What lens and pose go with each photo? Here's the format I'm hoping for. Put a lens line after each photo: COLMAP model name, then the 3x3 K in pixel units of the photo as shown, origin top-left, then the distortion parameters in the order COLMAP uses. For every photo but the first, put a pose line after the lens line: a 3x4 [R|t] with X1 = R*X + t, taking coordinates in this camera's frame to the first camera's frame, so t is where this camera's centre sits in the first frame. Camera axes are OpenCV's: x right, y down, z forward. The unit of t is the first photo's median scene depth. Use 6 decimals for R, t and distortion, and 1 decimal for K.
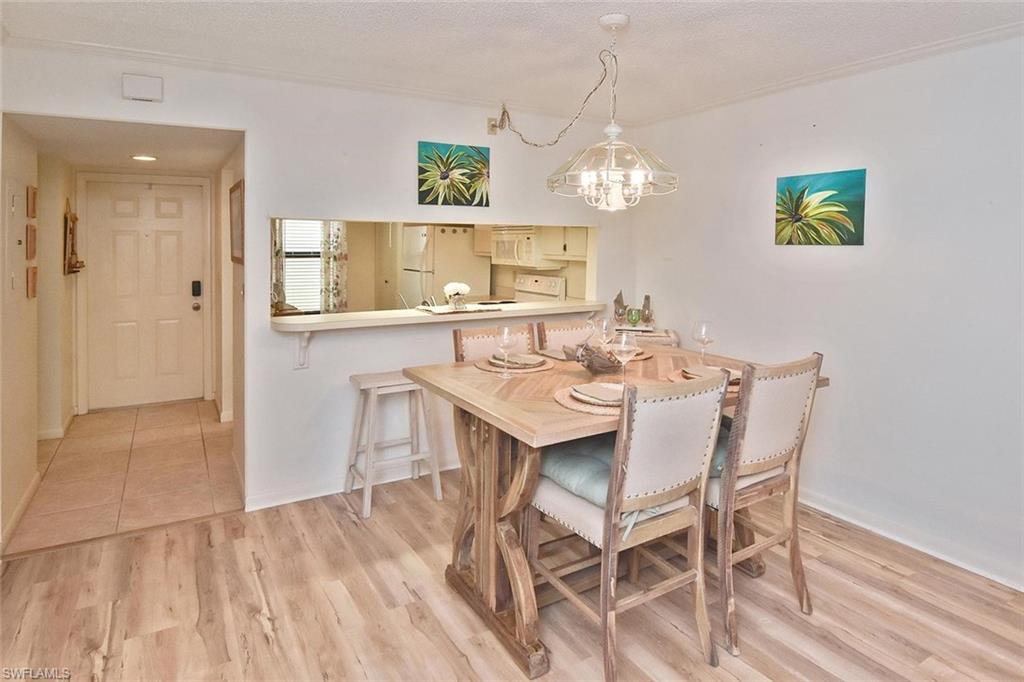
lens RADIAL K [[583.7, 0, 516.0], [0, 583.7, 254.0], [0, 0, 1]] dist [-0.003456, -0.001258]
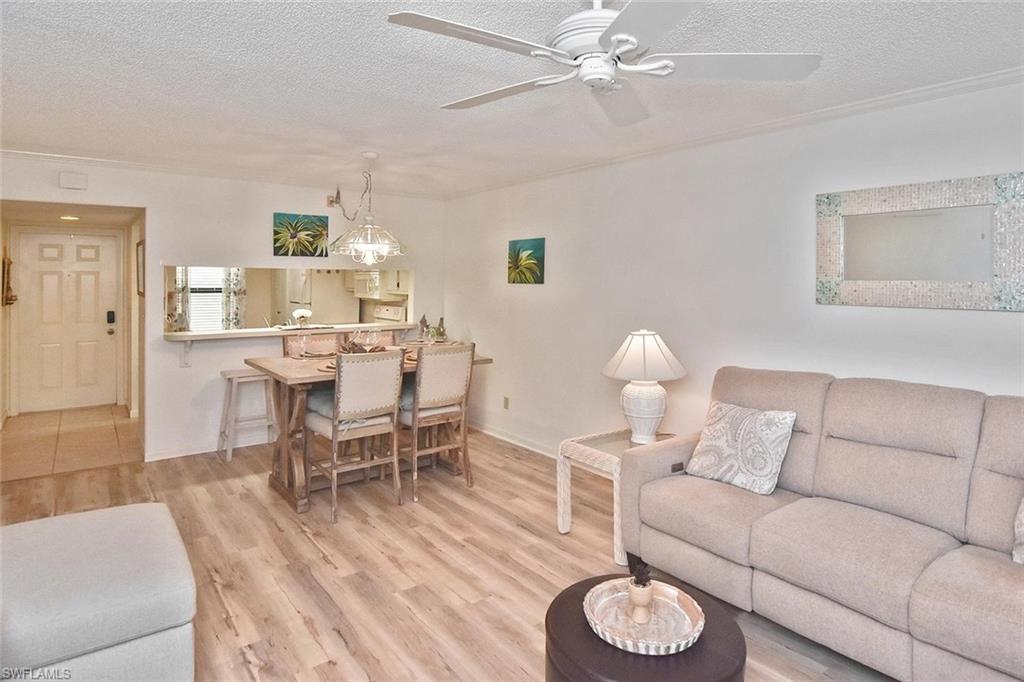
lens RADIAL K [[563.6, 0, 520.8], [0, 563.6, 282.7], [0, 0, 1]] dist [-0.011372, -0.003006]
pose [[0.991704, 0.000261, 0.128540, 0.262619], [0.001332, 0.999923, -0.012303, 0.001060], [-0.128533, 0.012372, 0.991628, -0.471869]]
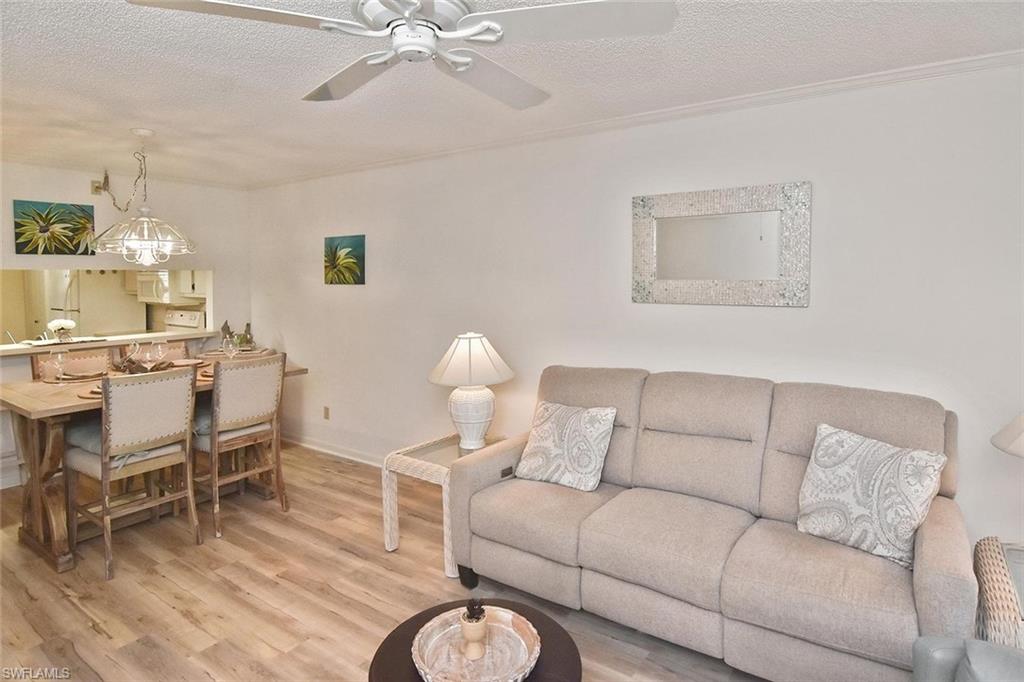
lens RADIAL K [[555.6, 0, 512.6], [0, 555.6, 303.9], [0, 0, 1]] dist [-0.001641, -0.010265]
pose [[0.911796, -0.030103, 0.409538, 0.281298], [0.016370, 0.999181, 0.036999, -0.009183], [-0.410317, -0.027031, 0.911542, -0.413088]]
